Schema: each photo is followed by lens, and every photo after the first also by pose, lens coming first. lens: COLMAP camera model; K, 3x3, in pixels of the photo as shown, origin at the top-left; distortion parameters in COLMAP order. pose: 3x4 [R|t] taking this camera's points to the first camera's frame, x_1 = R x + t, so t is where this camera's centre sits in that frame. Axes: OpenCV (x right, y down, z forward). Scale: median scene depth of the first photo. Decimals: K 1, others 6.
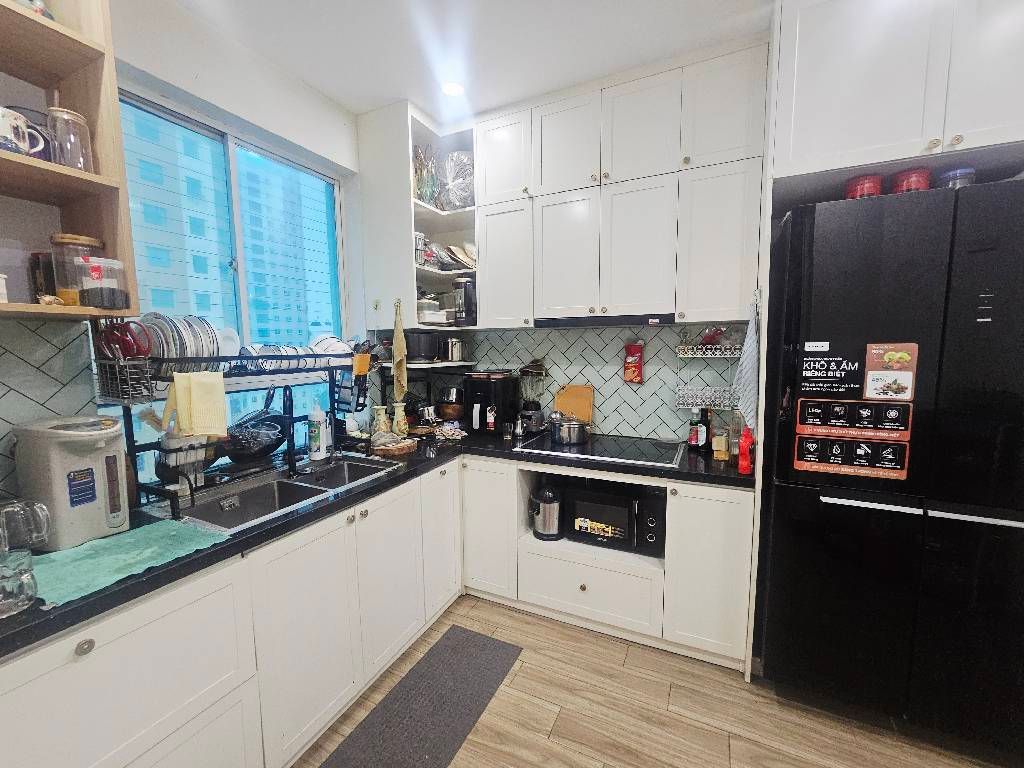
lens RADIAL K [[425.1, 0, 511.0], [0, 425.1, 386.8], [0, 0, 1]] dist [-0.000710, 0.001021]
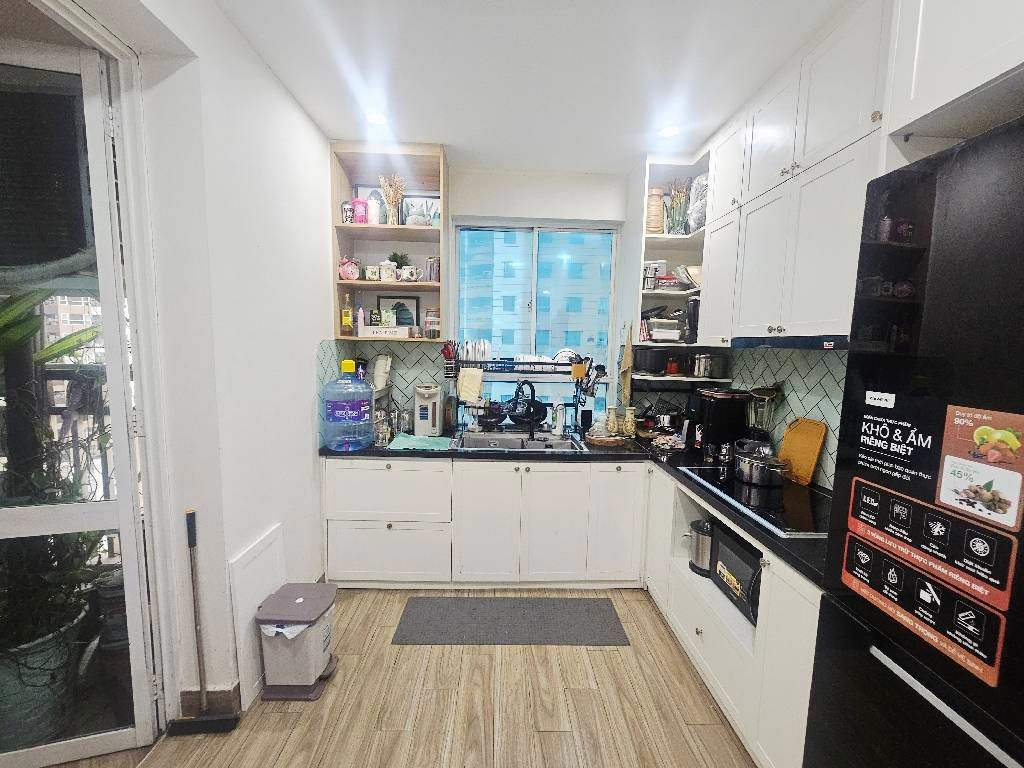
lens RADIAL K [[425.1, 0, 510.0], [0, 425.1, 385.1], [0, 0, 1]] dist [-0.000710, 0.001021]
pose [[0.458972, 0.106132, -0.882089, 1.019153], [-0.113707, 0.991691, 0.060155, -0.091425], [0.881144, 0.072690, 0.467227, 0.235830]]
